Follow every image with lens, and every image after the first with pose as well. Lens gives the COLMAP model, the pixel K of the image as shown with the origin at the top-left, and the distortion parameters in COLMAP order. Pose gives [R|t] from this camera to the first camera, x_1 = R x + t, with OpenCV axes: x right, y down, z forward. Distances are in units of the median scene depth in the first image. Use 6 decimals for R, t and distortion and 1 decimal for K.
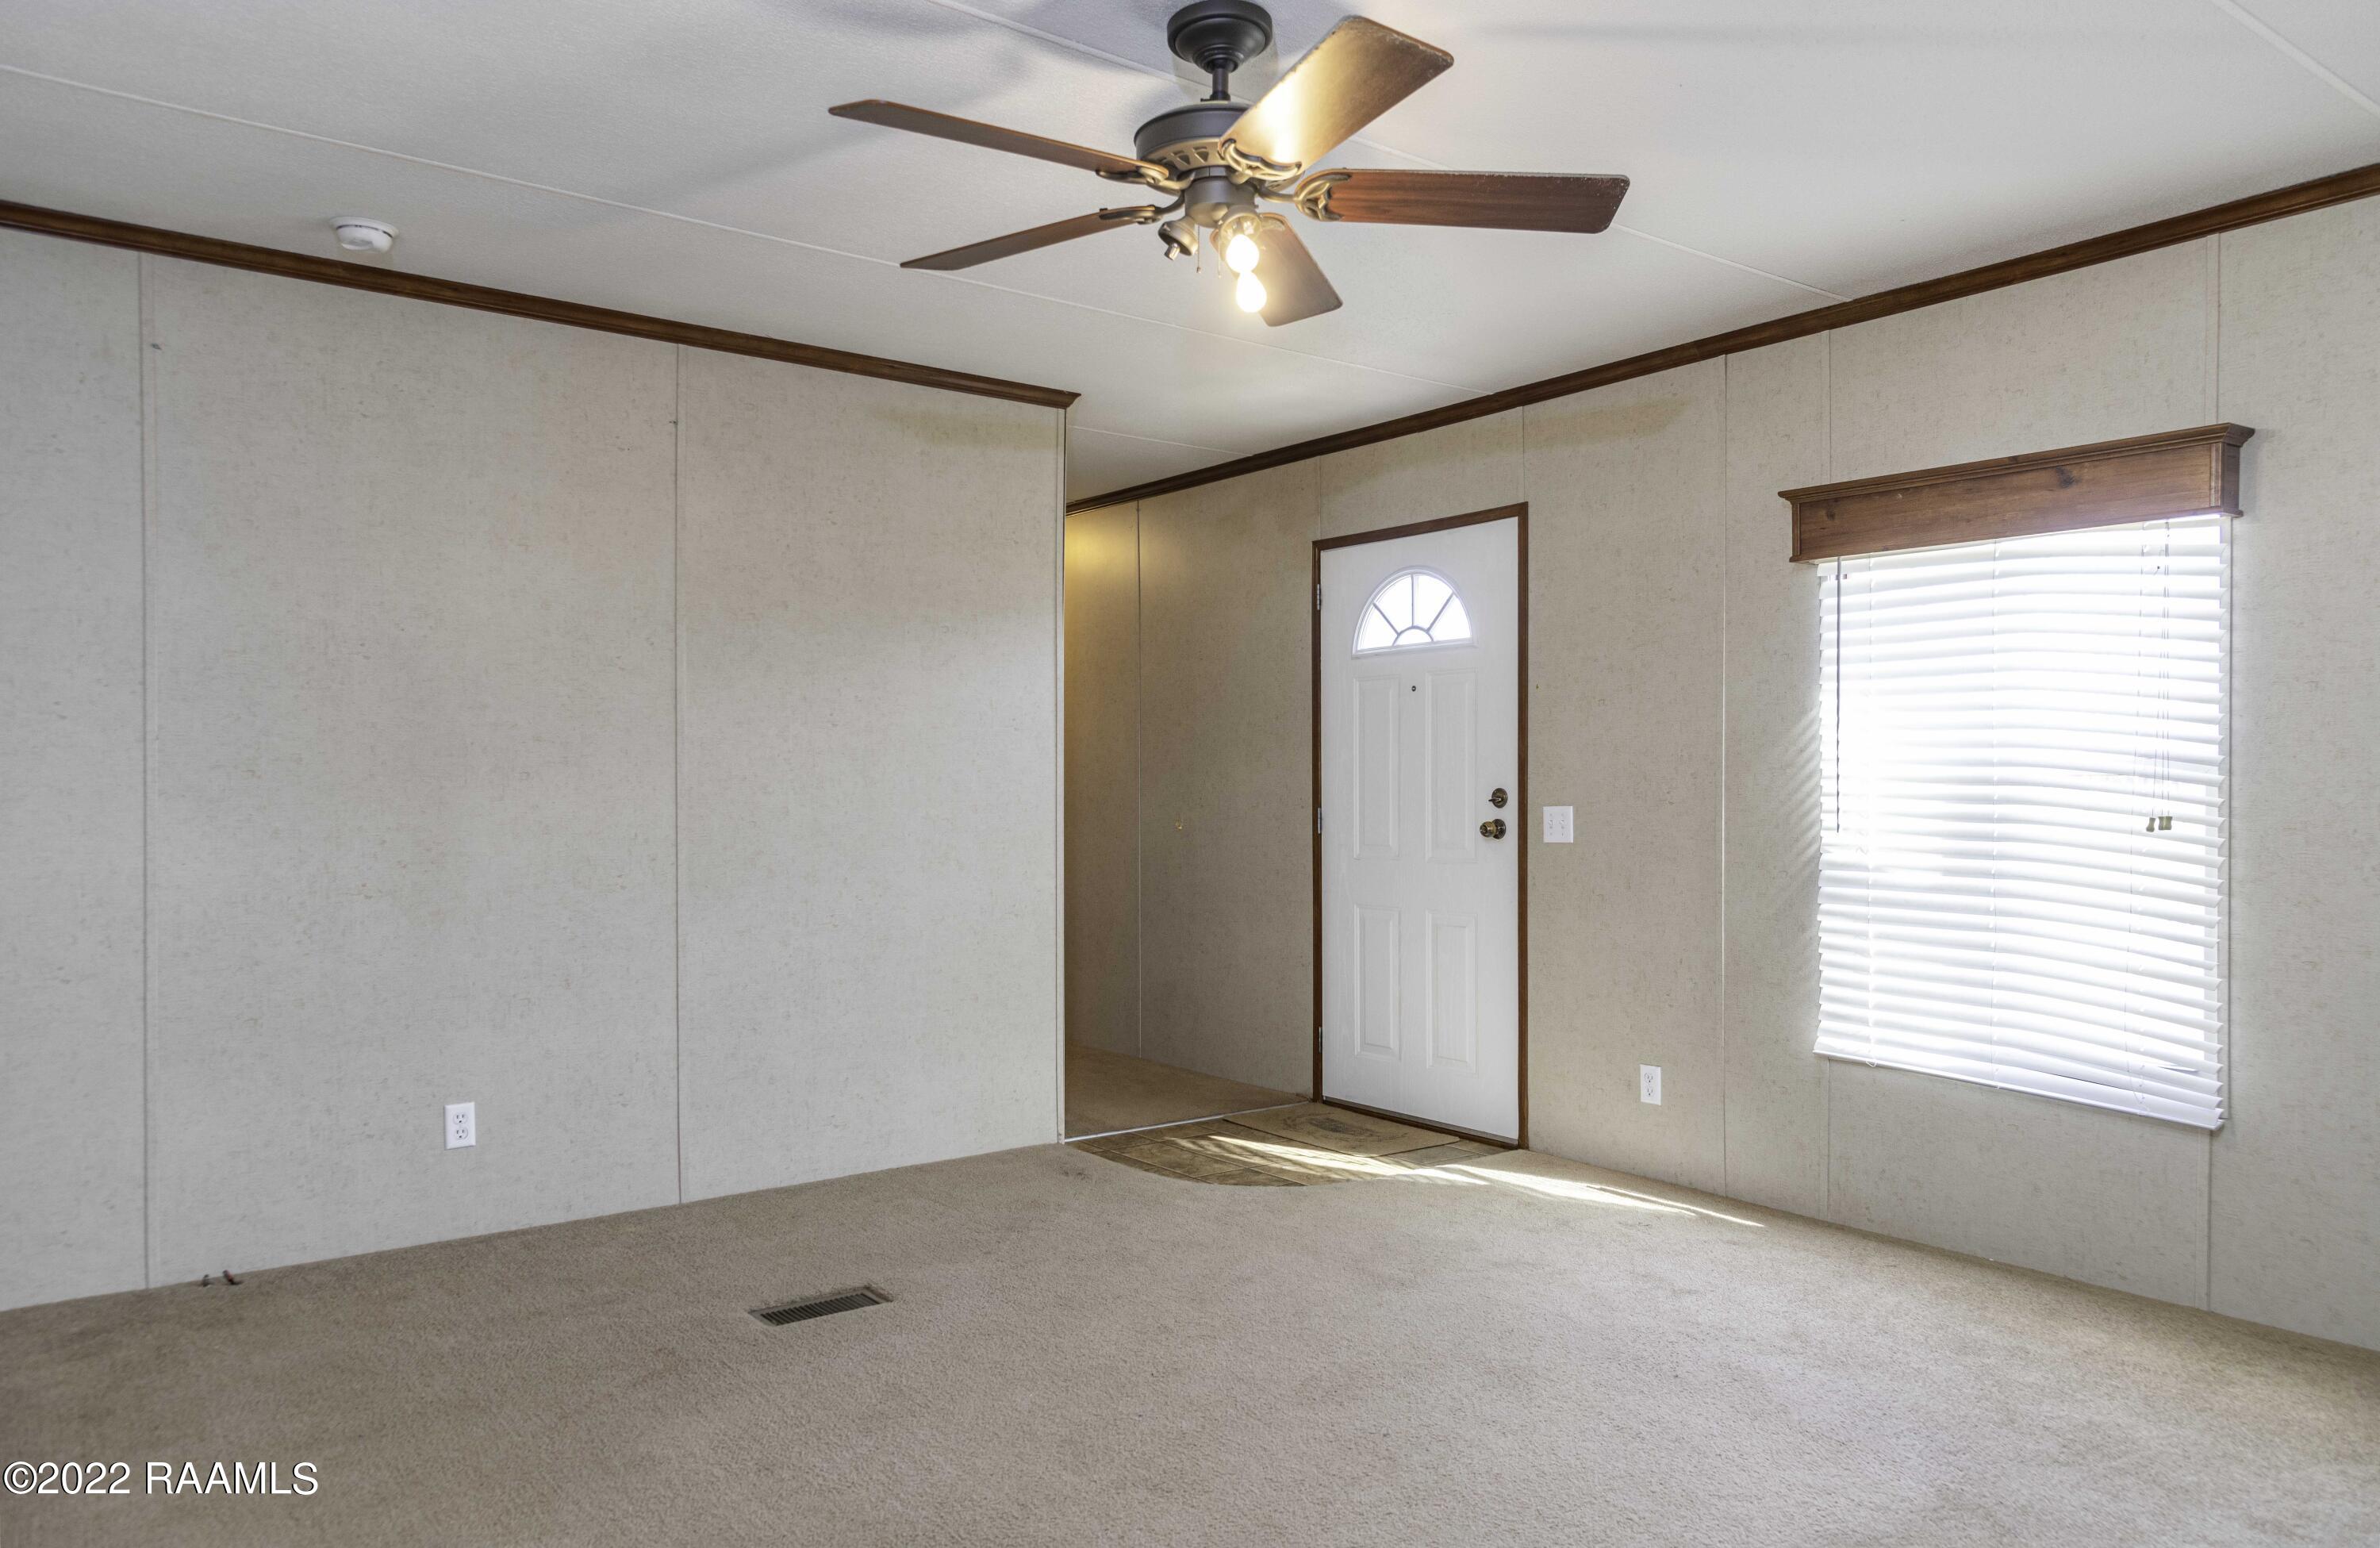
lens RADIAL K [[1584.4, 0, 1259.6], [0, 1584.4, 814.0], [0, 0, 1]] dist [0.022600, -0.014753]
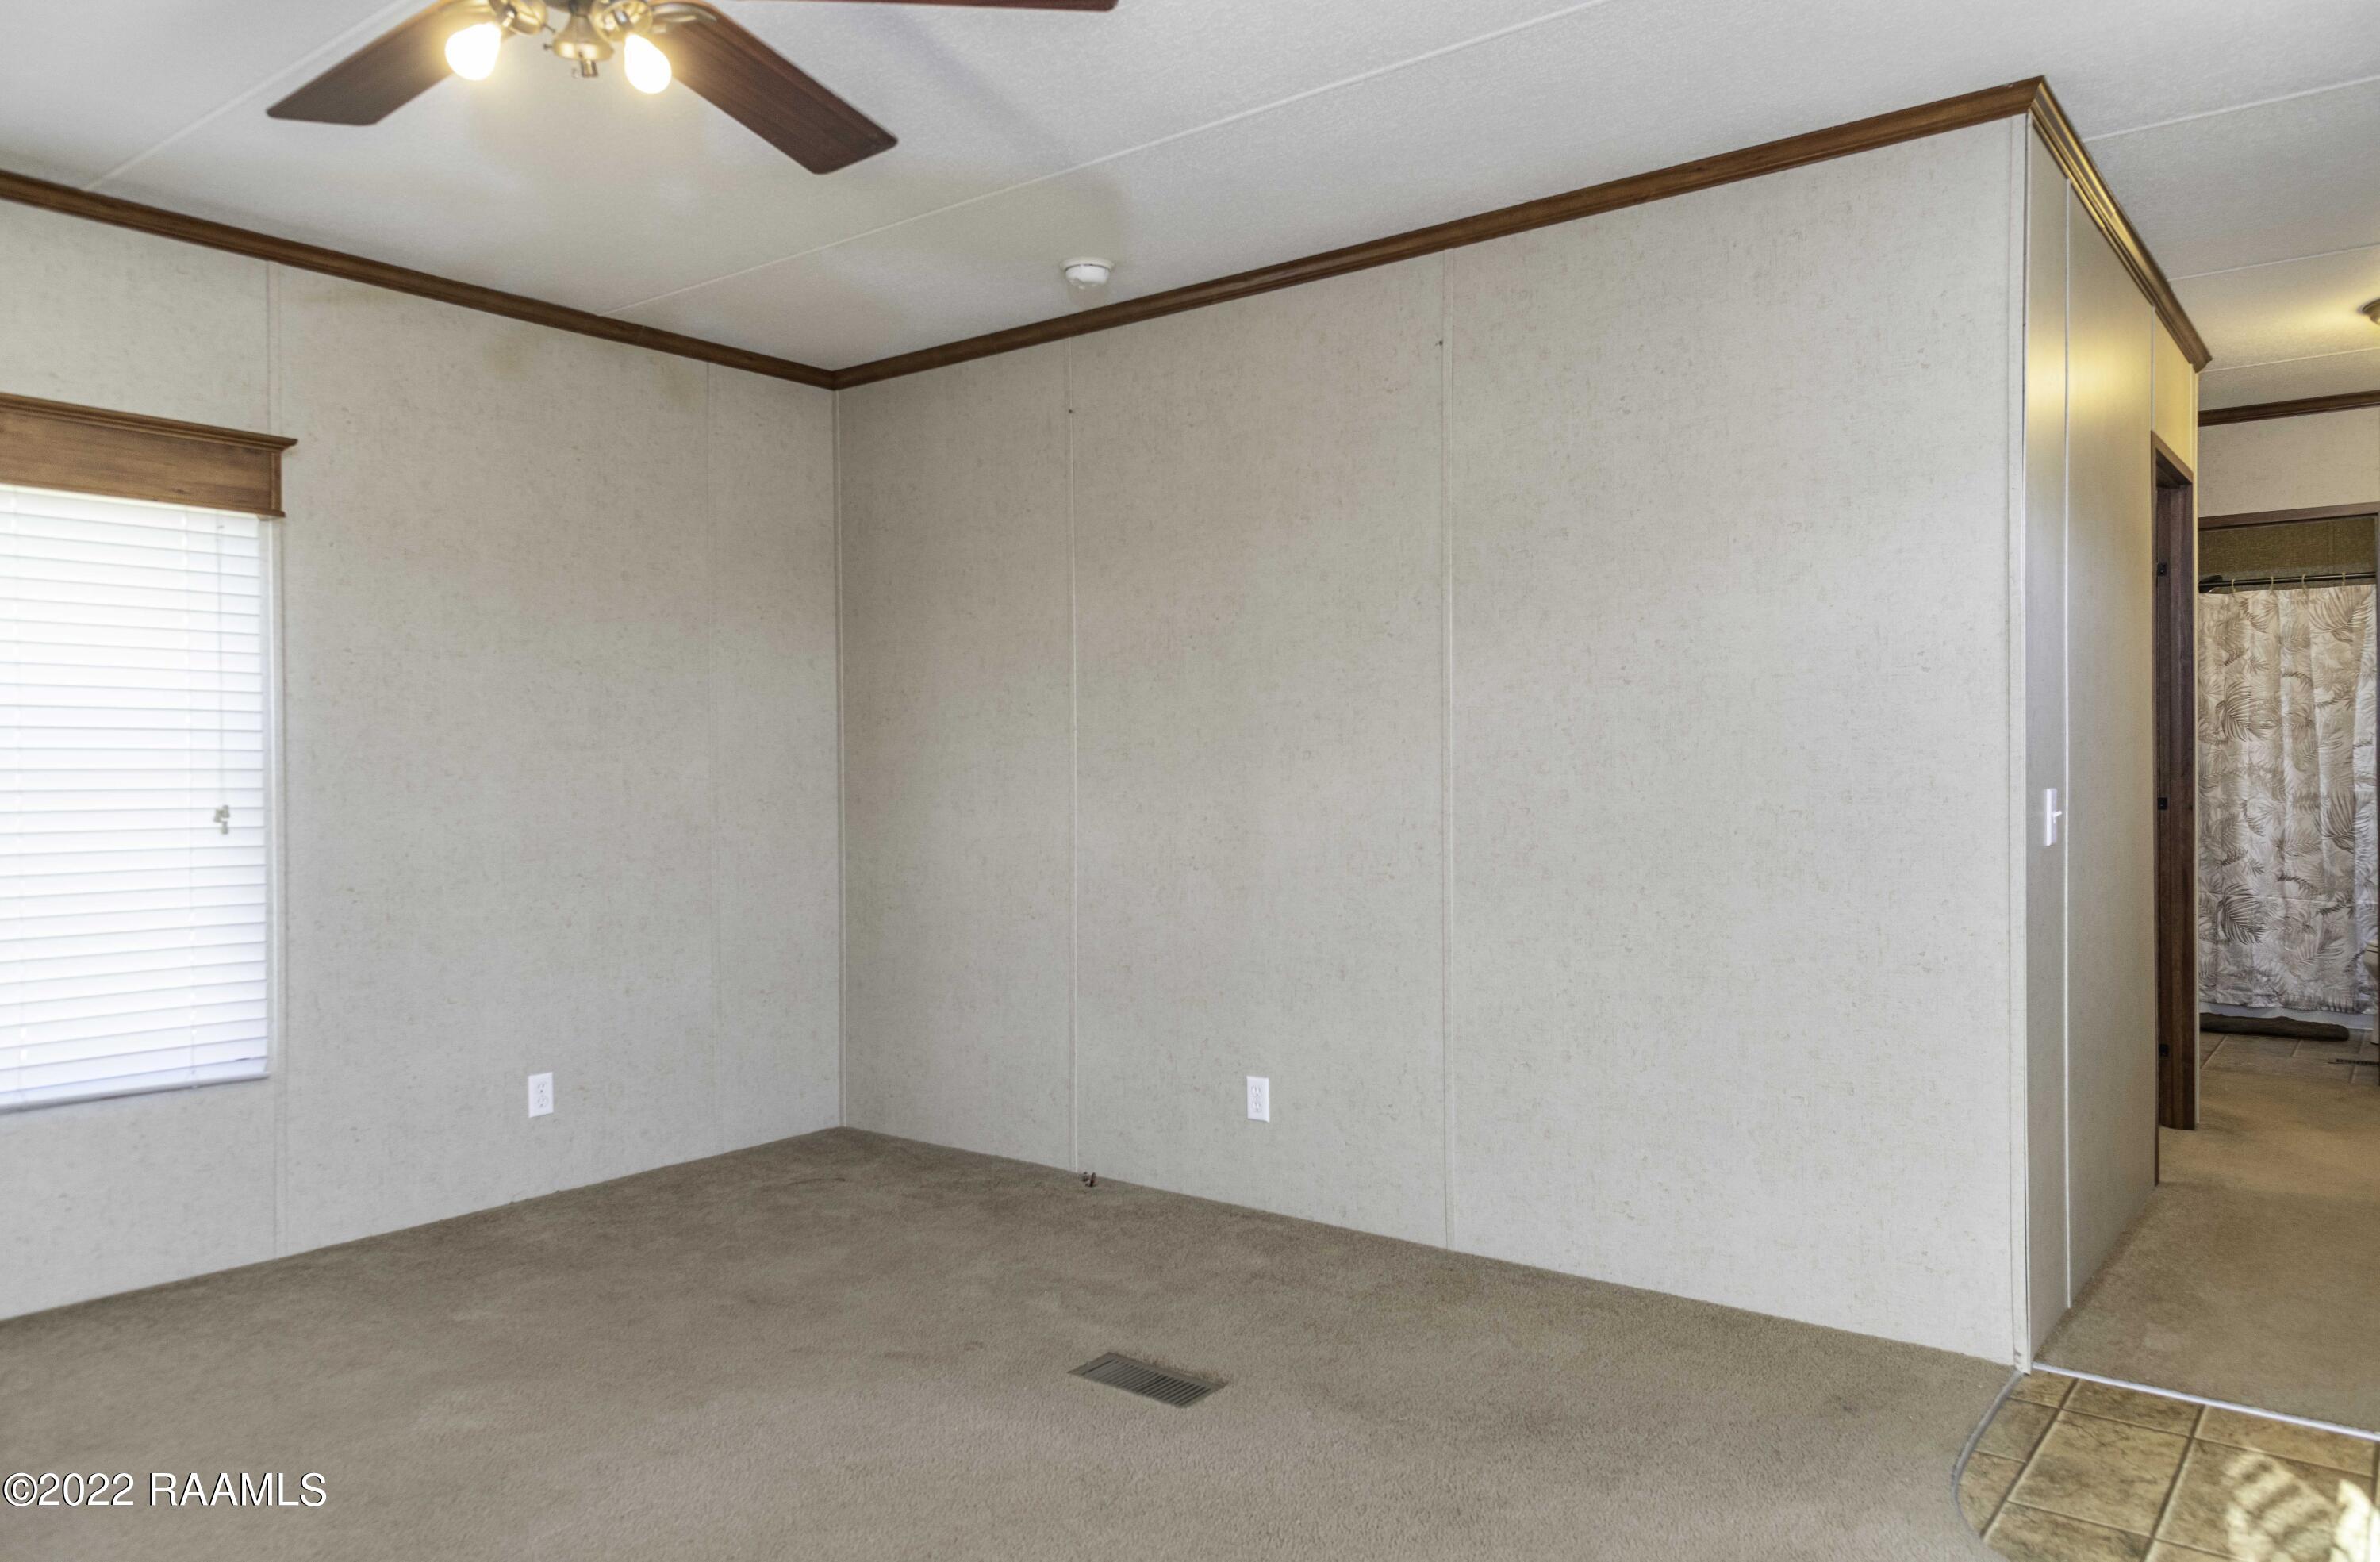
lens RADIAL K [[1614.6, 0, 1158.5], [0, 1614.6, 790.7], [0, 0, 1]] dist [0.032042, -0.027170]
pose [[0.228273, 0.011261, -0.973532, 0.454057], [-0.011999, 0.999890, 0.008753, -0.009121], [0.973523, 0.009683, 0.228383, 0.649962]]
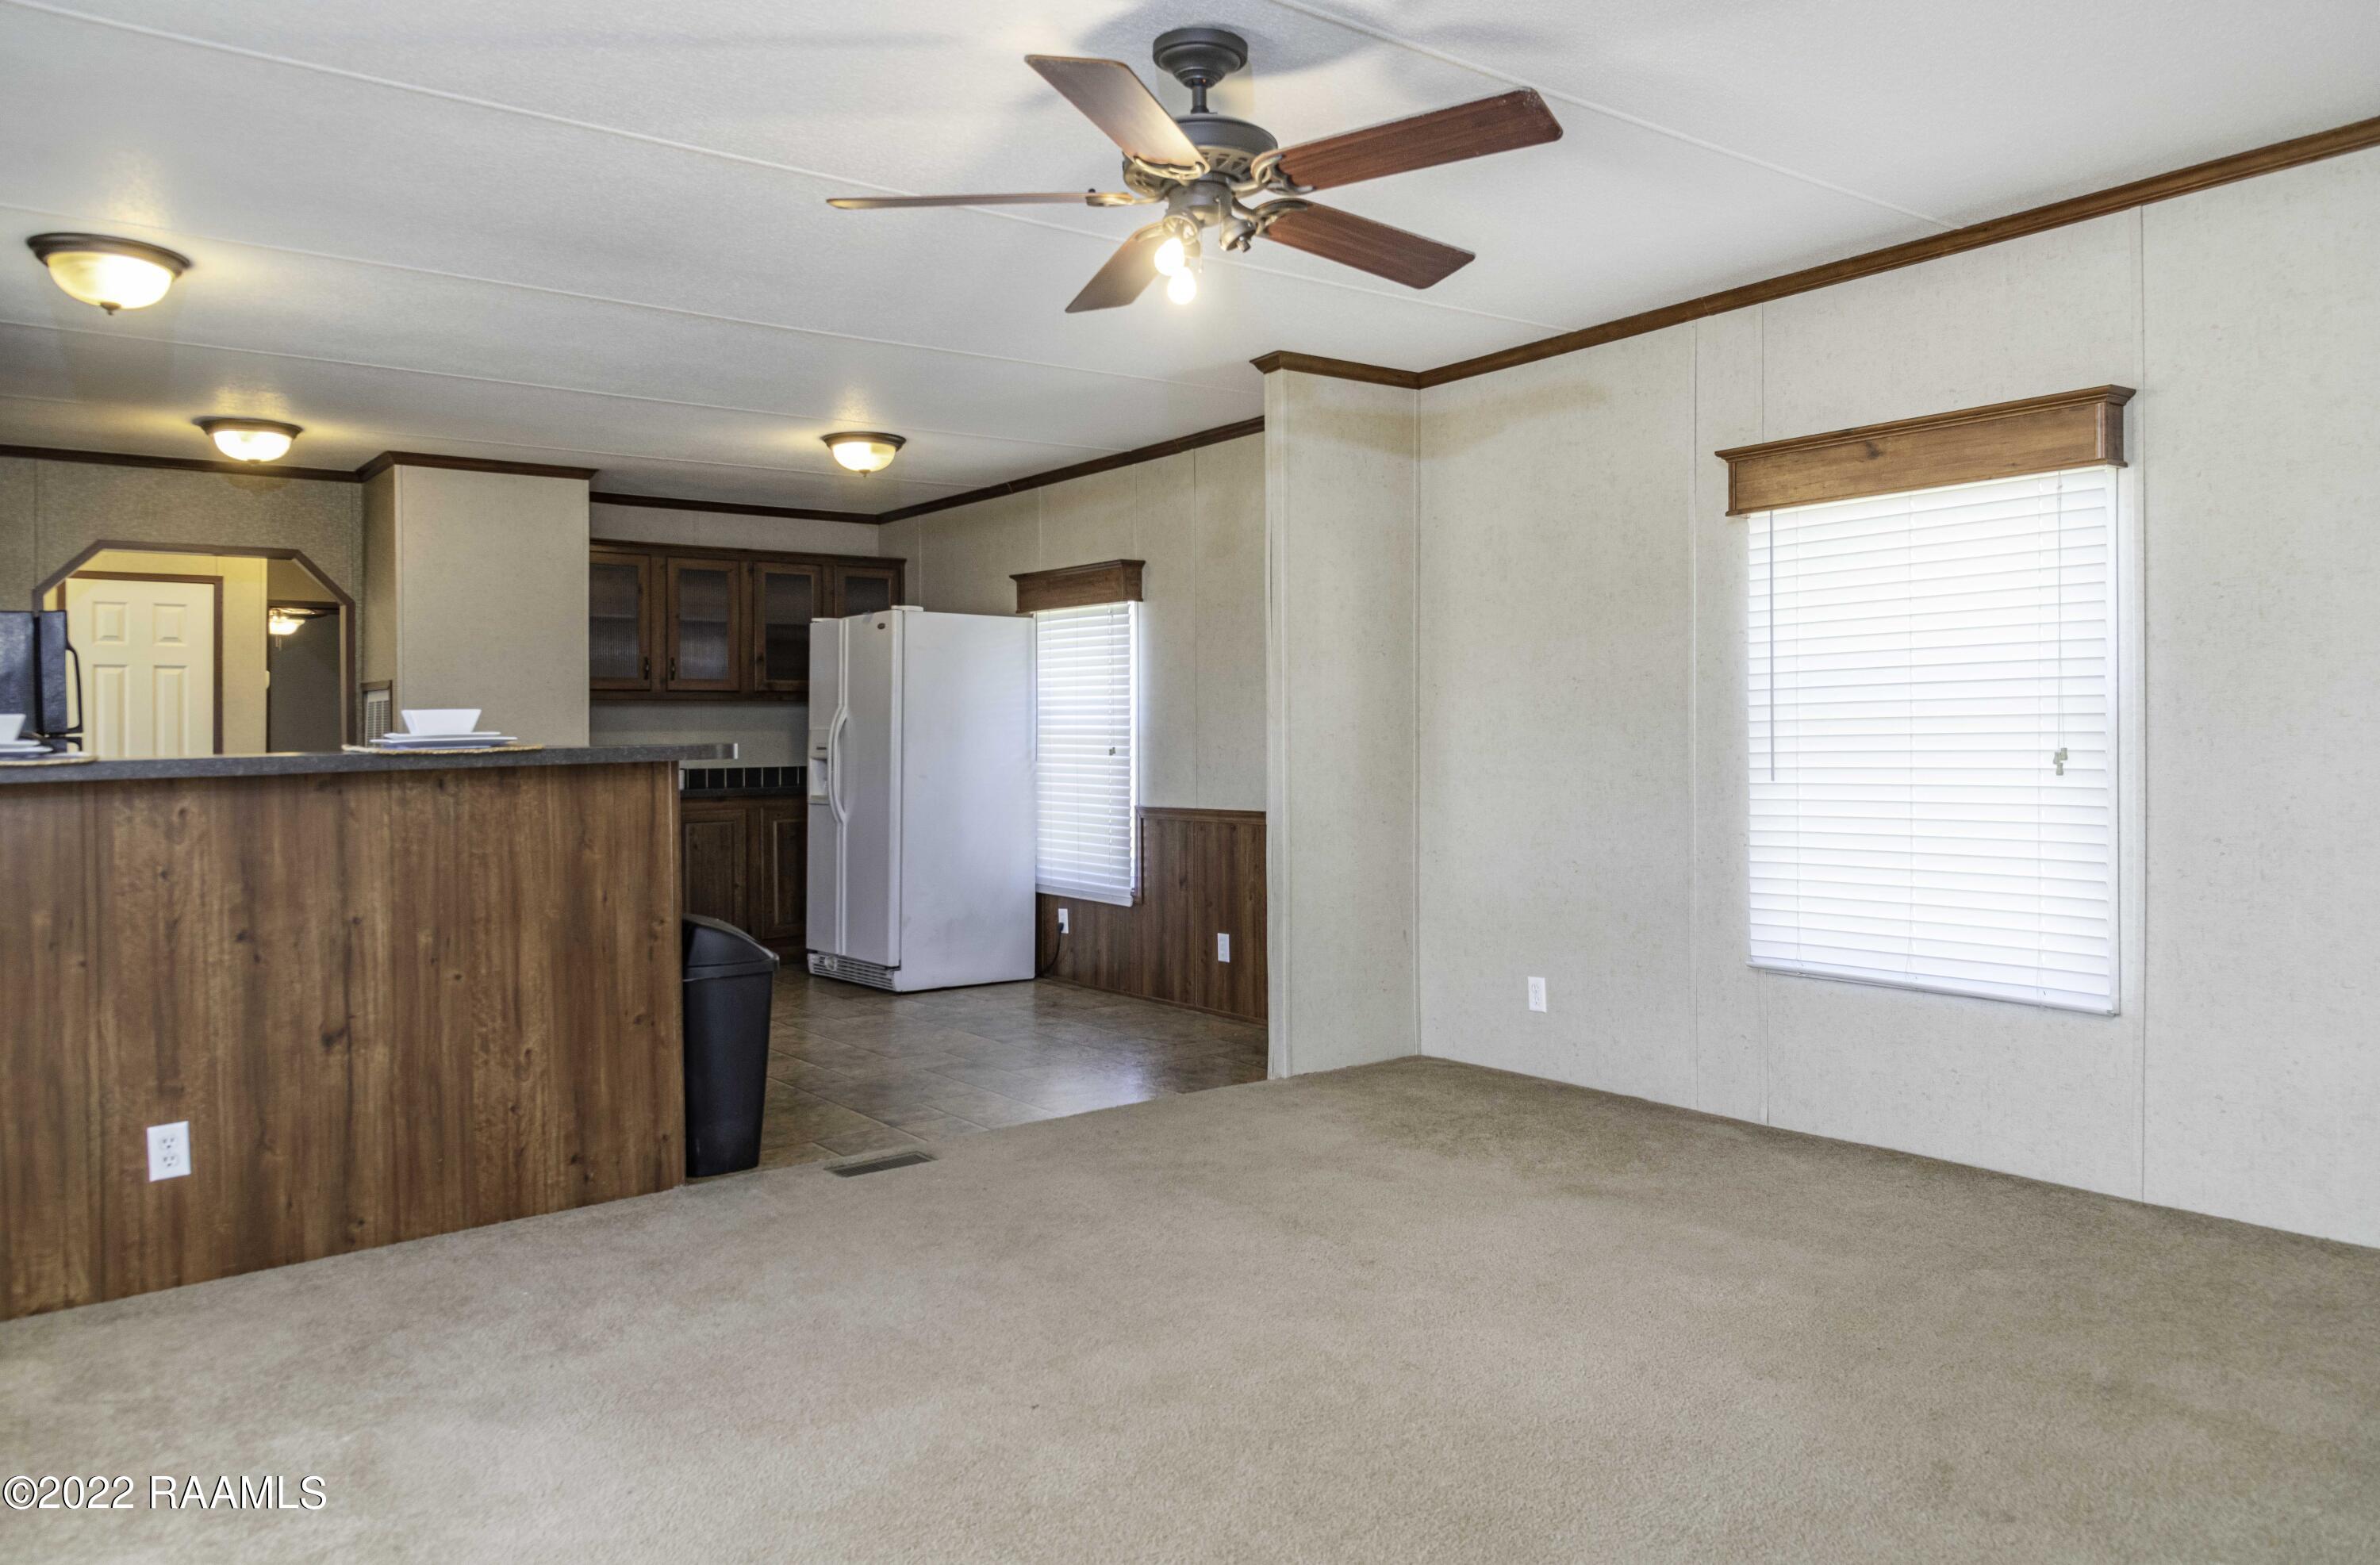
lens RADIAL K [[1614.5, 0, 1297.6], [0, 1614.5, 723.4], [0, 0, 1]] dist [0.032042, -0.027170]
pose [[-0.999581, 0.014964, -0.024789, -0.024427], [0.014747, 0.999852, 0.008907, -0.016072], [0.024918, 0.008538, -0.999653, 1.243136]]
